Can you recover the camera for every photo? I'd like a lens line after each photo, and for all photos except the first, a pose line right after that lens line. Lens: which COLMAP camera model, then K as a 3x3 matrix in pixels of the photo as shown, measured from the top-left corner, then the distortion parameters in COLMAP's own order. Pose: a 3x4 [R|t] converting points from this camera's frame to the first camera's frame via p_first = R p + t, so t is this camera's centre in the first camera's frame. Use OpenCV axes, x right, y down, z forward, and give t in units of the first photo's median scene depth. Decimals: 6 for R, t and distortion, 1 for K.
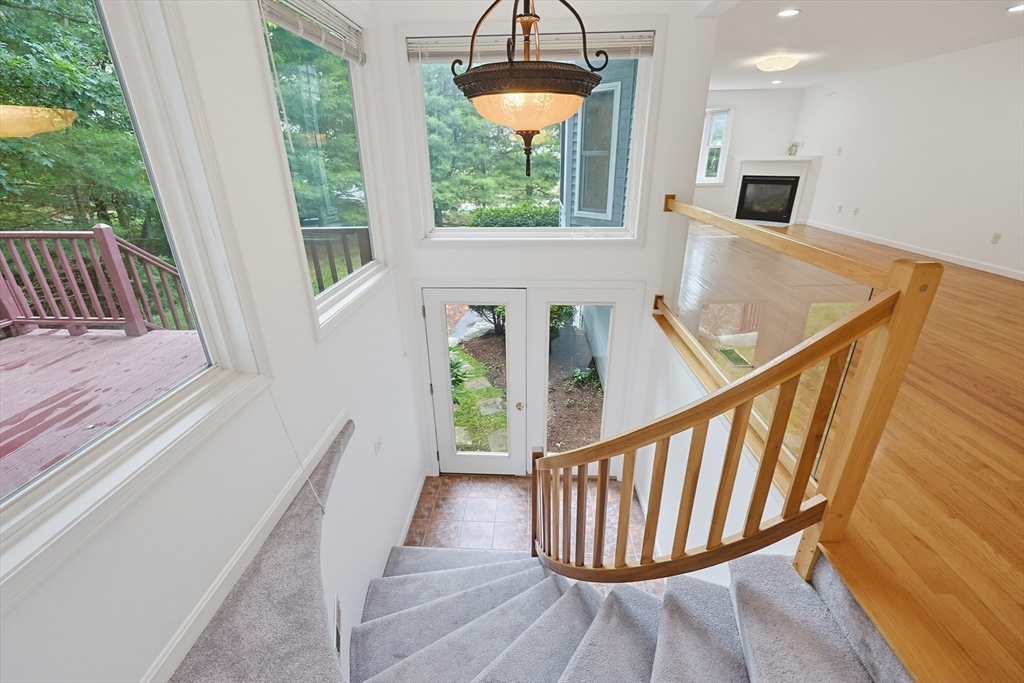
lens RADIAL K [[437.7, 0, 513.7], [0, 437.7, 336.4], [0, 0, 1]] dist [-0.006288, 0.000867]
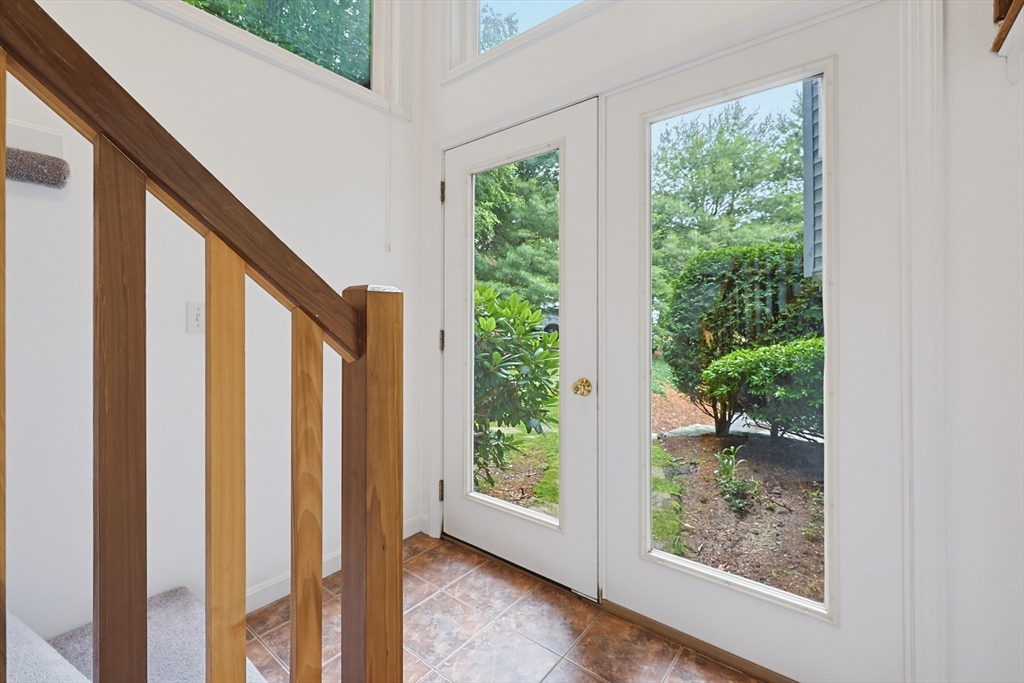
lens RADIAL K [[437.7, 0, 515.1], [0, 437.7, 332.6], [0, 0, 1]] dist [-0.006288, 0.000867]
pose [[0.806346, 0.011177, -0.591339, 0.194205], [-0.235865, 0.922954, -0.304178, 0.239158], [0.542379, 0.384749, 0.746856, 0.599927]]
